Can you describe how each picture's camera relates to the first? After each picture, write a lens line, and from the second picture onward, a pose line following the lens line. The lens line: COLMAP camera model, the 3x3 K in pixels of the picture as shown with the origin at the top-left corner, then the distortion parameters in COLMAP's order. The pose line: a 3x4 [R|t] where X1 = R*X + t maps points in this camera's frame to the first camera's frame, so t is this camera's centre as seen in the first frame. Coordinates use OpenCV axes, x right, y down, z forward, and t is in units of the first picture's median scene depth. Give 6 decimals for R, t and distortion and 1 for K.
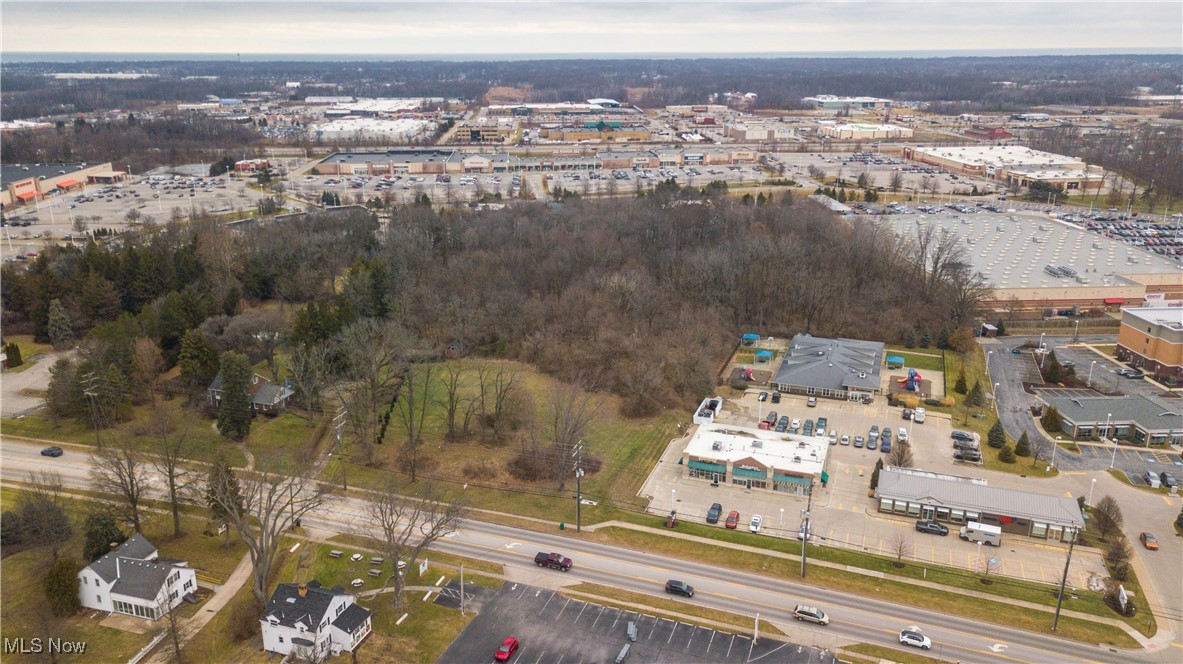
lens RADIAL K [[897.6, 0, 584.8], [0, 897.6, 329.5], [0, 0, 1]] dist [0.023315, 0.016751]
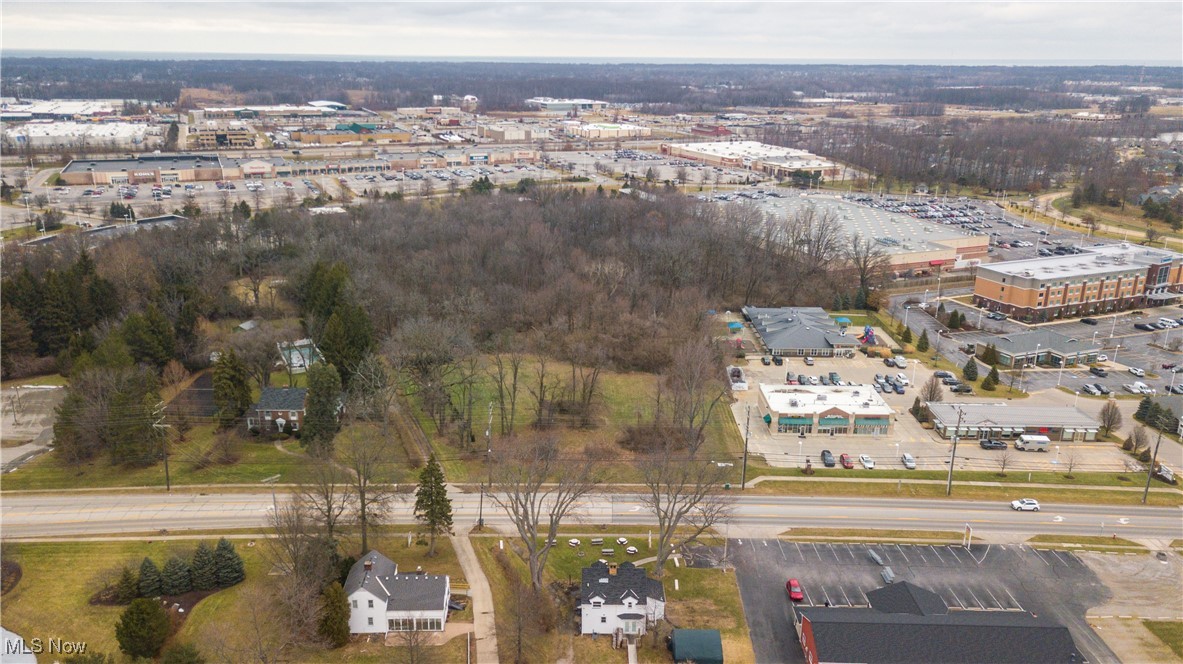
lens RADIAL K [[897.6, 0, 584.8], [0, 897.6, 329.5], [0, 0, 1]] dist [0.023315, 0.016751]
pose [[0.941252, -0.086894, 0.326334, -0.120176], [0.088133, 0.996048, 0.011018, 0.001312], [-0.326001, 0.018390, 0.945190, 0.009112]]
